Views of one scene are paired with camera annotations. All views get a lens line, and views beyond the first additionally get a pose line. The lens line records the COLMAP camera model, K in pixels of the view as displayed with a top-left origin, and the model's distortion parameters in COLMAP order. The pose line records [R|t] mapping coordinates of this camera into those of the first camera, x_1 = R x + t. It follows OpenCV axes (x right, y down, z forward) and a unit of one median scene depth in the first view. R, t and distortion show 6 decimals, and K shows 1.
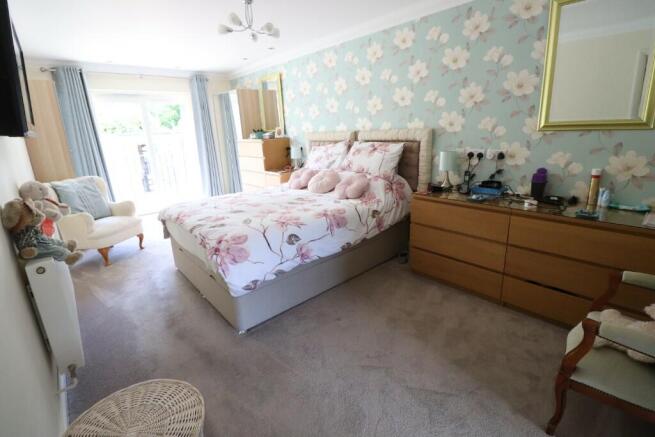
lens RADIAL K [[303.5, 0, 328.3], [0, 303.5, 209.1], [0, 0, 1]] dist [-0.001606, -0.000682]
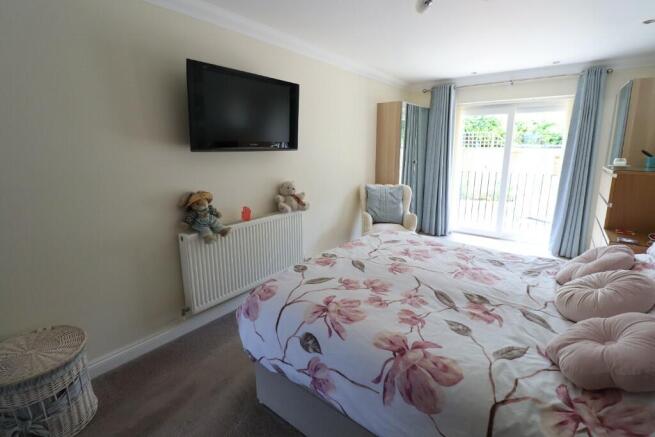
lens RADIAL K [[303.5, 0, 328.3], [0, 303.5, 209.1], [0, 0, 1]] dist [-0.001606, -0.000682]
pose [[0.196960, 0.243146, -0.949783, 0.257056], [-0.267614, 0.945304, 0.186504, -0.176926], [0.943181, 0.217441, 0.251256, 0.544135]]
